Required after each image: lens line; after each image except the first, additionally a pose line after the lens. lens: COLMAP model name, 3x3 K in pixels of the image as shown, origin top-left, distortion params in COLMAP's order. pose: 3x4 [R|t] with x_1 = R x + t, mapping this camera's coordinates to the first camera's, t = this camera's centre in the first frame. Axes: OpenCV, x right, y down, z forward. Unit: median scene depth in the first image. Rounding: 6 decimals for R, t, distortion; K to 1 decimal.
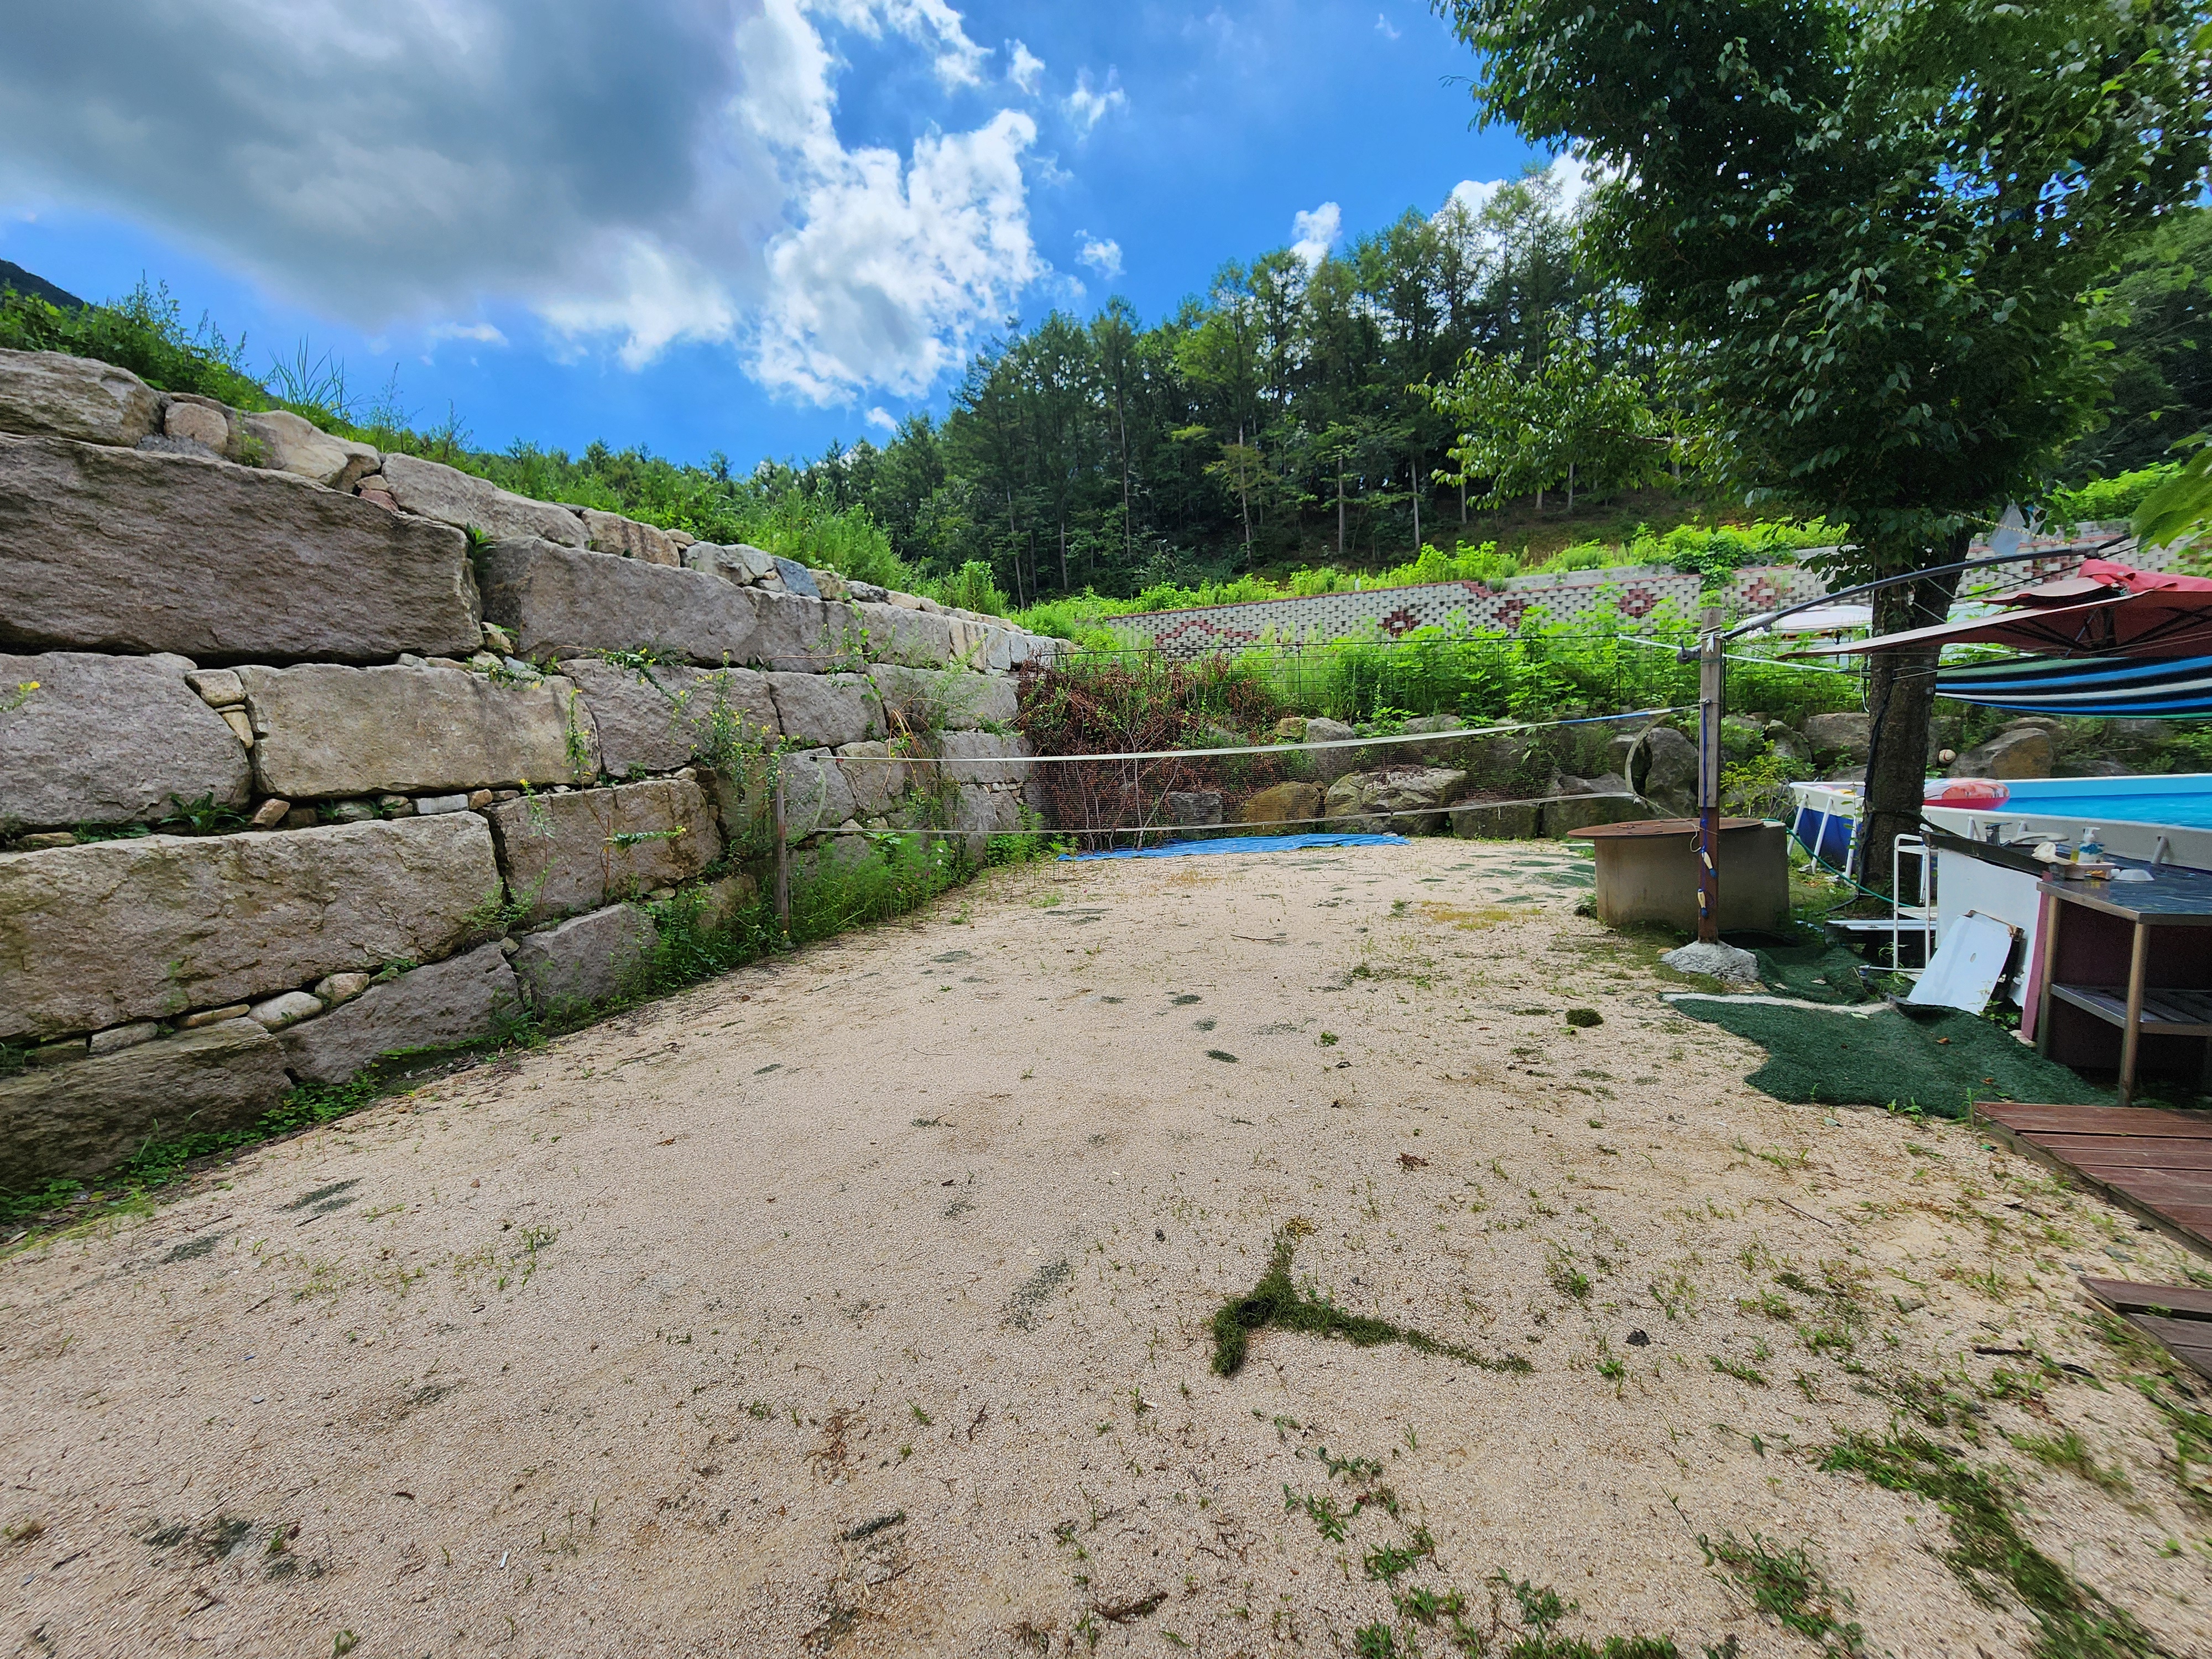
lens RADIAL K [[905.5, 0, 1099.2], [0, 905.5, 831.5], [0, 0, 1]] dist [-0.000064, -0.000107]
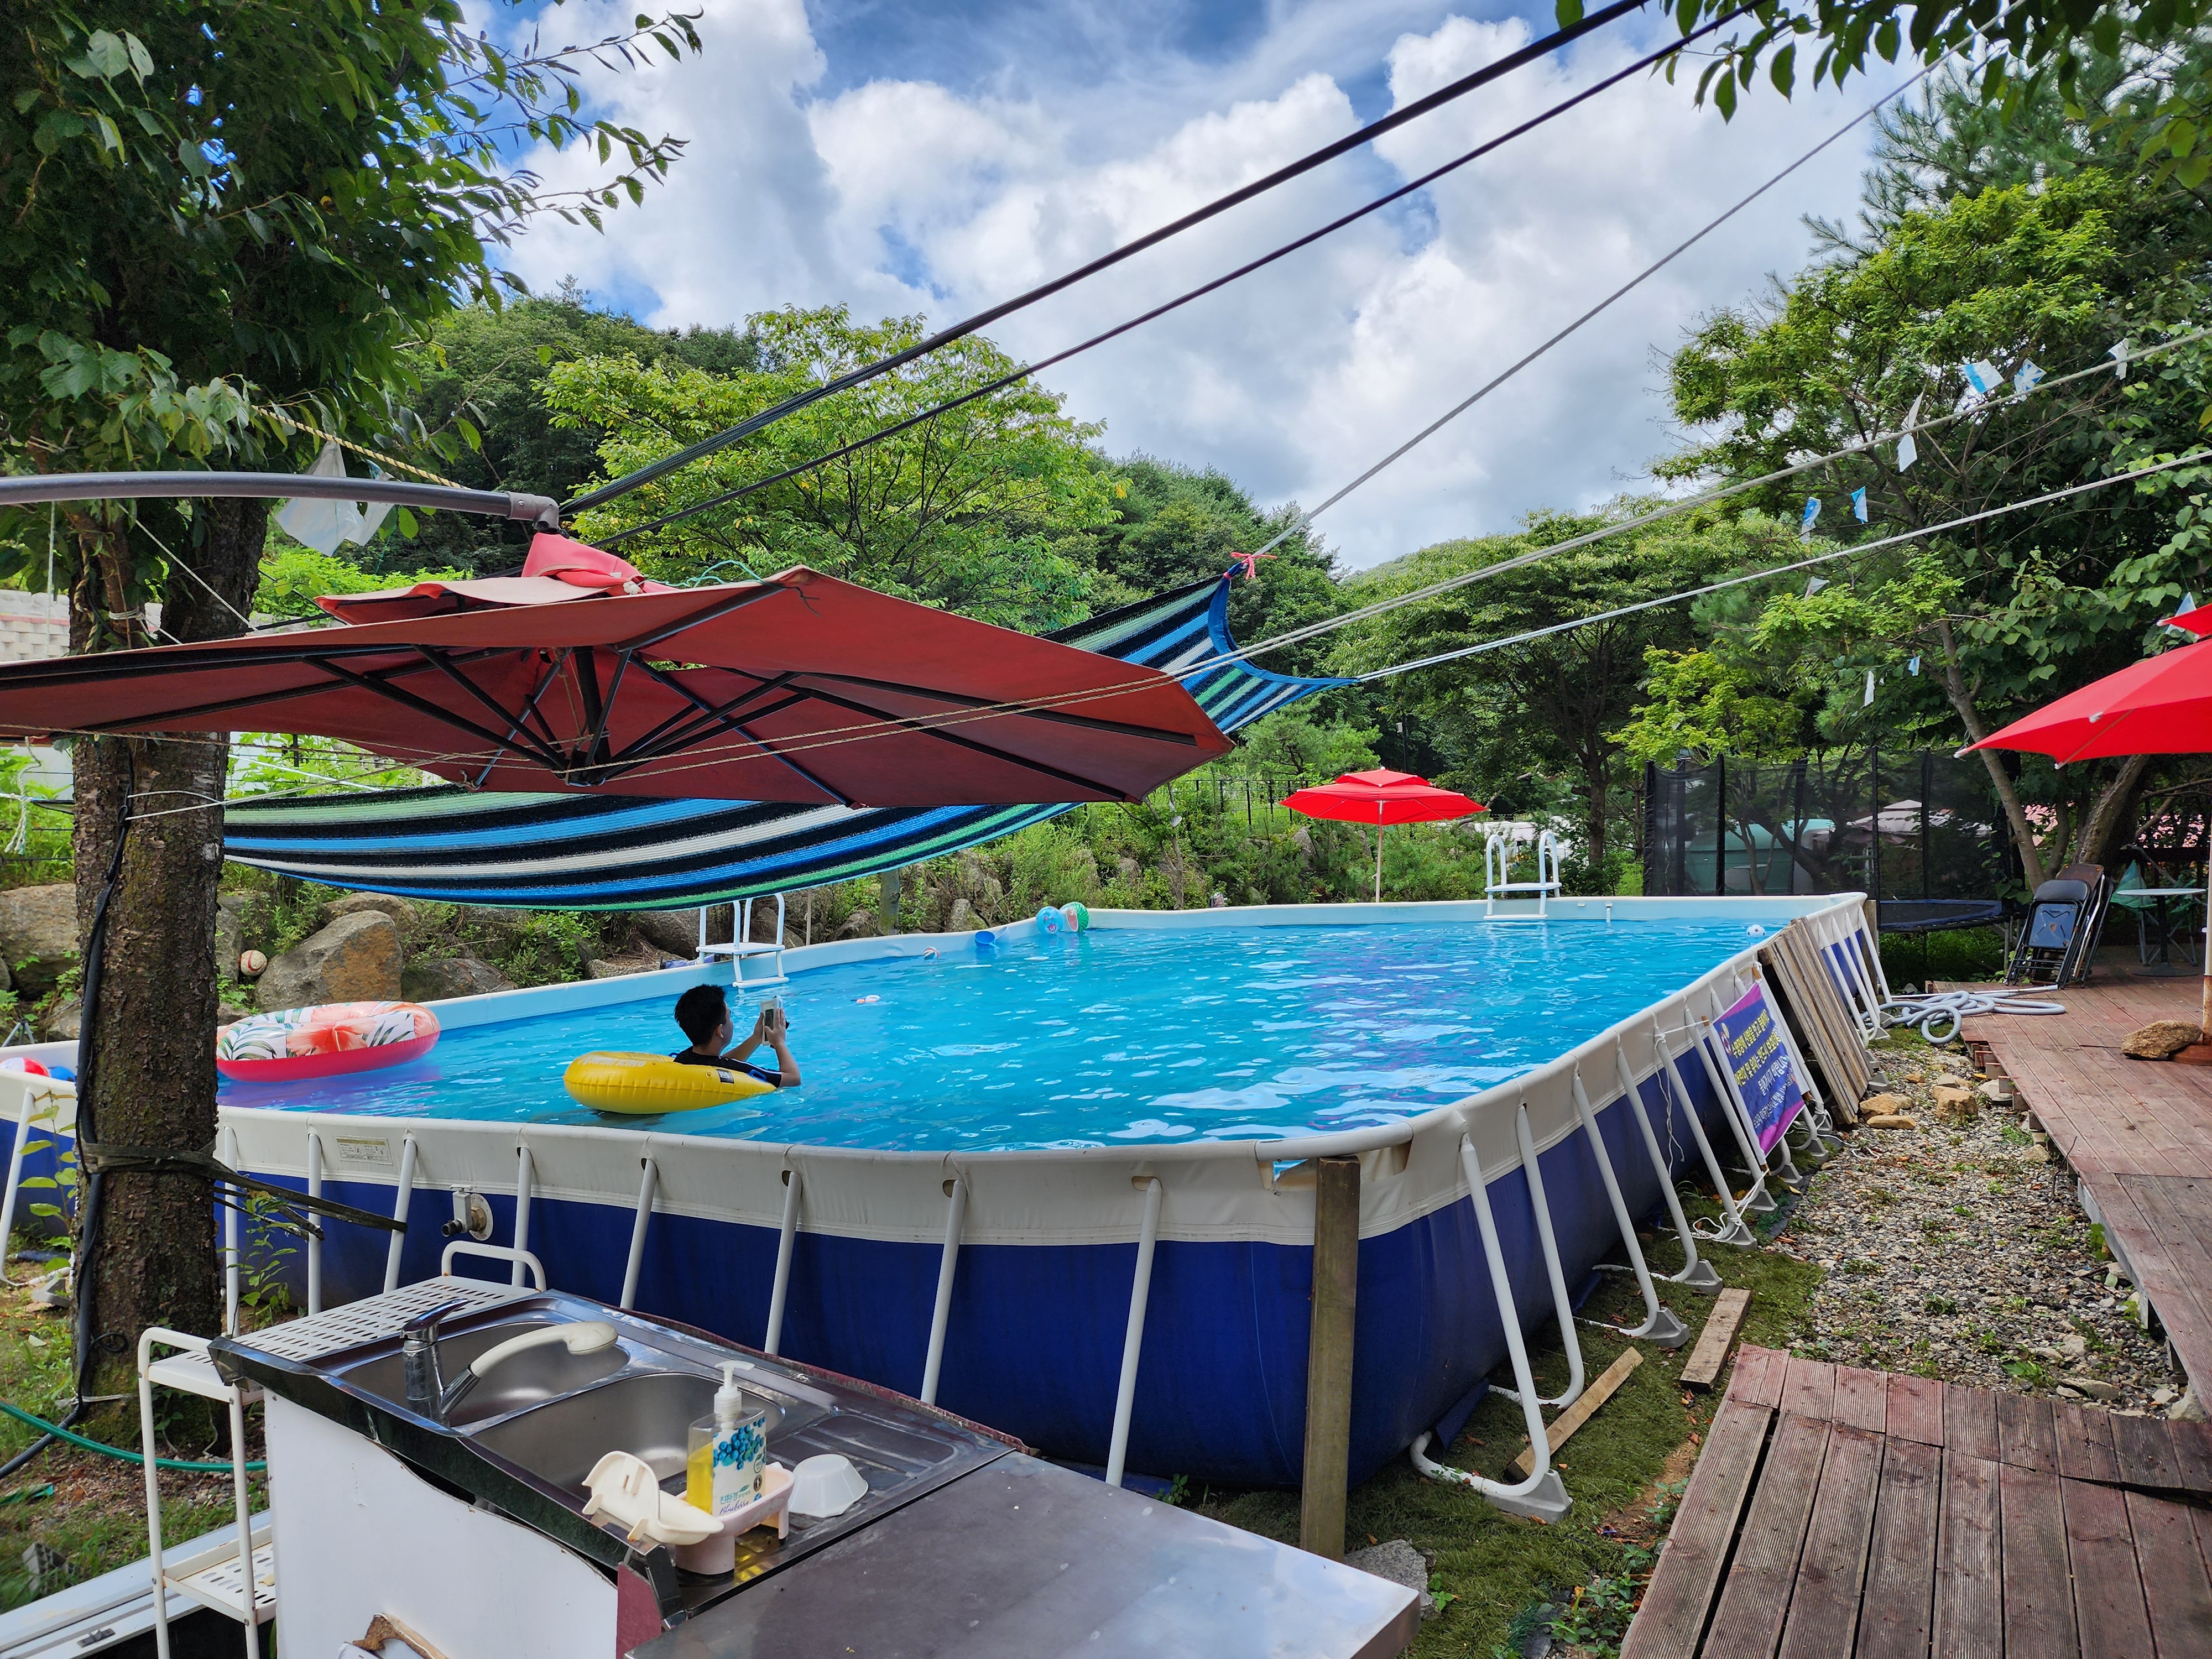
lens RADIAL K [[1564.0, 0, 1128.6], [0, 1564.0, 835.1], [0, 0, 1]] dist [0.146781, -0.141828]
pose [[0.316090, 0.032642, 0.948167, 0.172886], [0.112745, 0.991033, -0.071704, -0.030787], [-0.942006, 0.129566, 0.309576, 0.185929]]
